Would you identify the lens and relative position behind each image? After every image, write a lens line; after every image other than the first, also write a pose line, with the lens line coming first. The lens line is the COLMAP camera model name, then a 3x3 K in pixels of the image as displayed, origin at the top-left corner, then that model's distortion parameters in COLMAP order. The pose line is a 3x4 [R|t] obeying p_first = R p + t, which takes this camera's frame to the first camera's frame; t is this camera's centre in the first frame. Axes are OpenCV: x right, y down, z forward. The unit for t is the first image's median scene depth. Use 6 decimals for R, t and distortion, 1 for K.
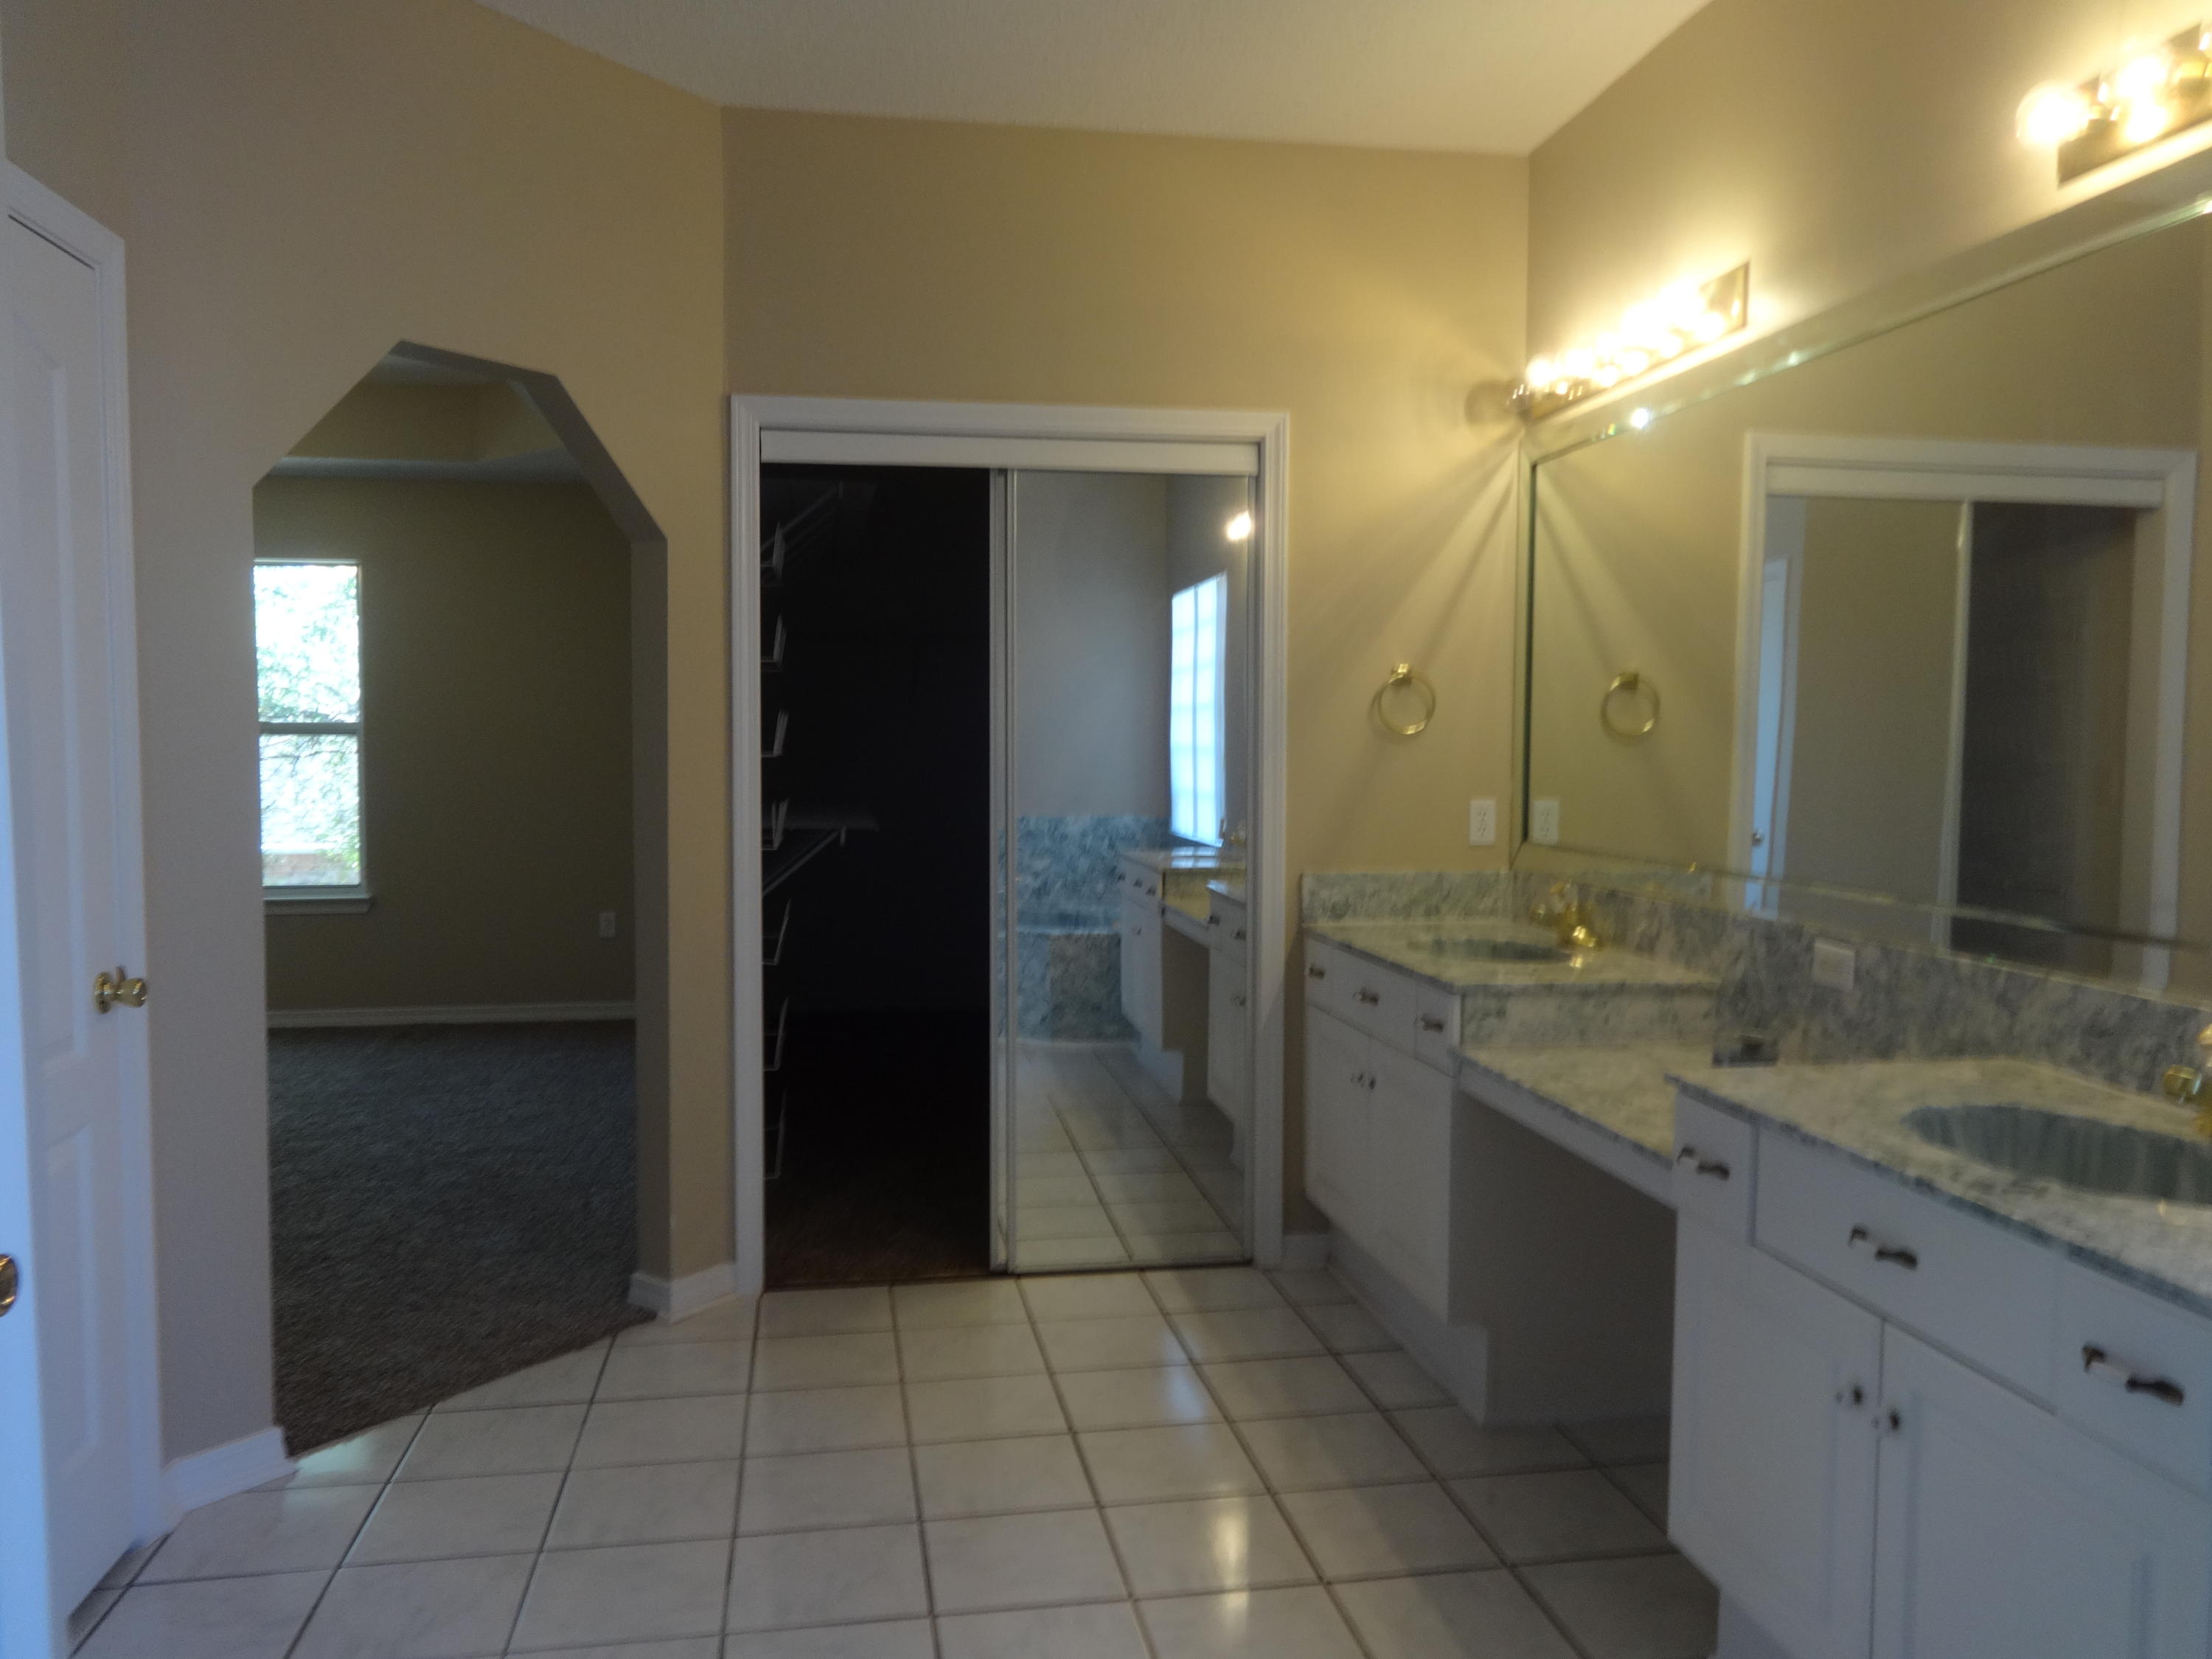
lens RADIAL K [[1662.4, 0, 1111.2], [0, 1662.4, 823.6], [0, 0, 1]] dist [0.001383, 0.005561]
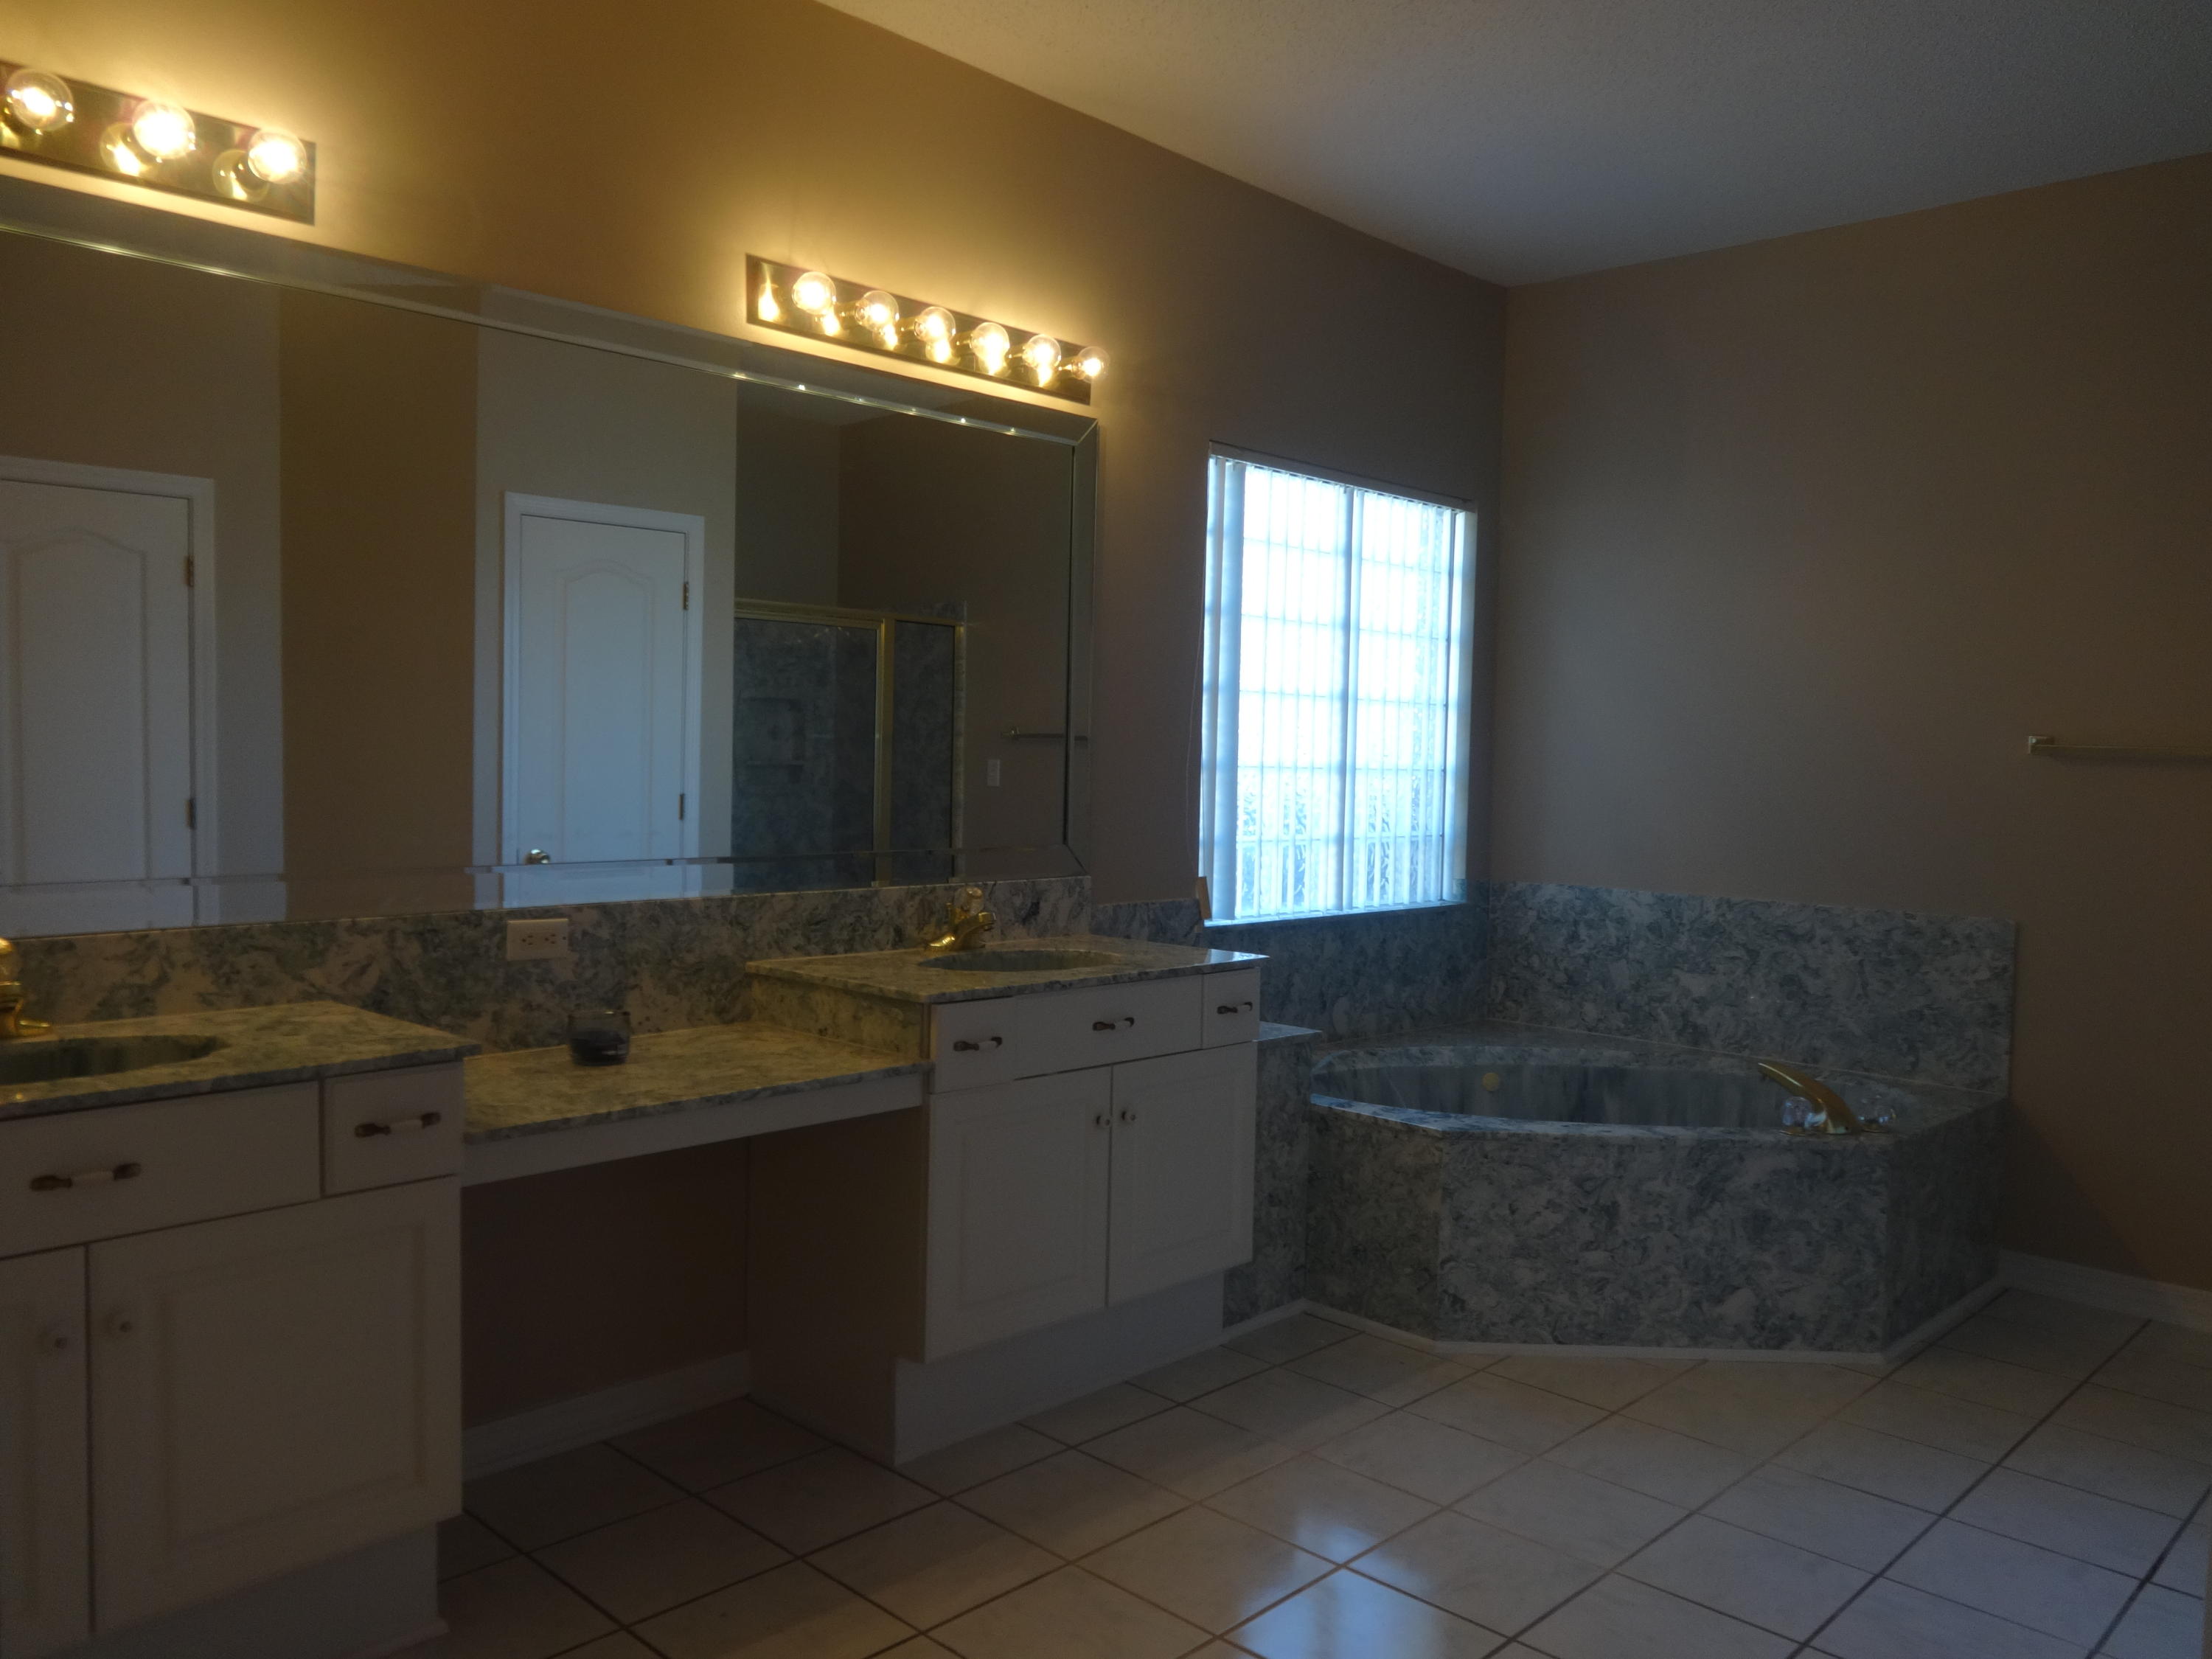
lens RADIAL K [[1662.4, 0, 1111.2], [0, 1662.4, 823.6], [0, 0, 1]] dist [0.001383, 0.005561]
pose [[-0.592064, -0.050369, 0.804316, -0.644711], [0.022194, 0.996647, 0.078751, -0.063380], [-0.805586, 0.064477, -0.588961, 1.412785]]
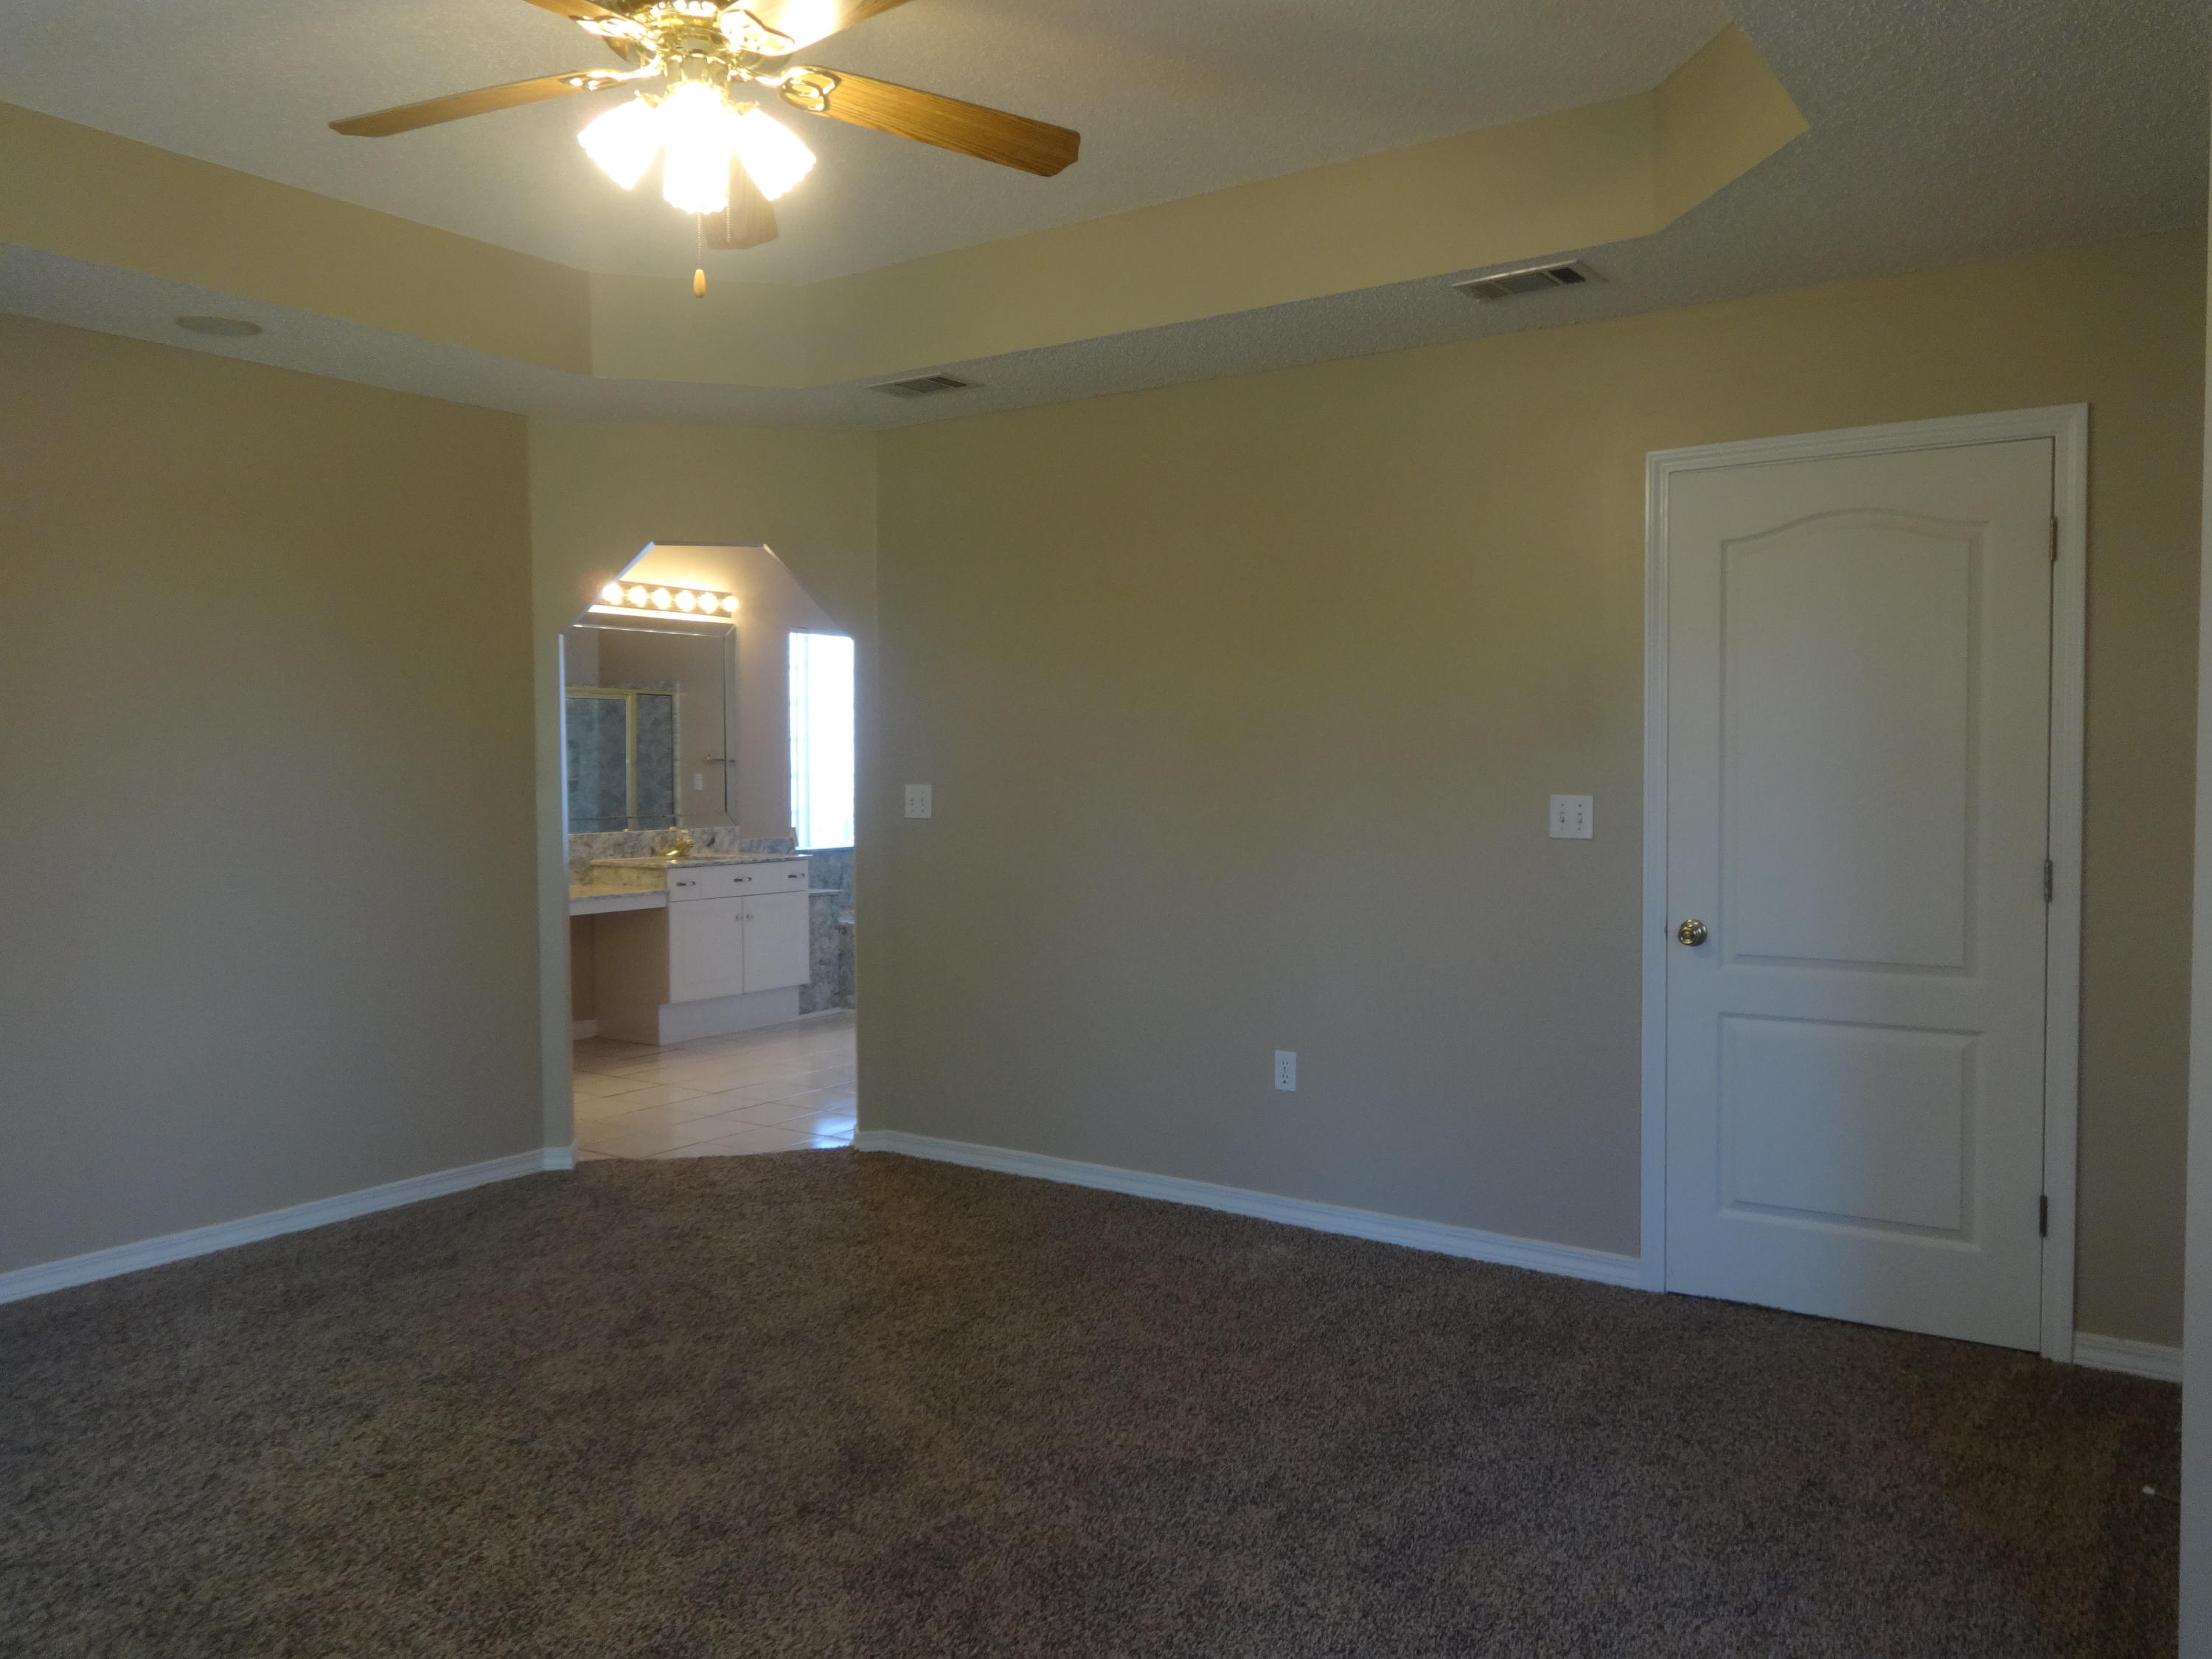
lens RADIAL K [[1662.4, 0, 1111.2], [0, 1662.4, 823.6], [0, 0, 1]] dist [0.001383, 0.005561]
pose [[-0.715098, -0.029029, 0.698421, -2.307842], [0.040147, 0.995783, 0.082494, -0.151035], [-0.697870, 0.087030, -0.710917, 2.406196]]
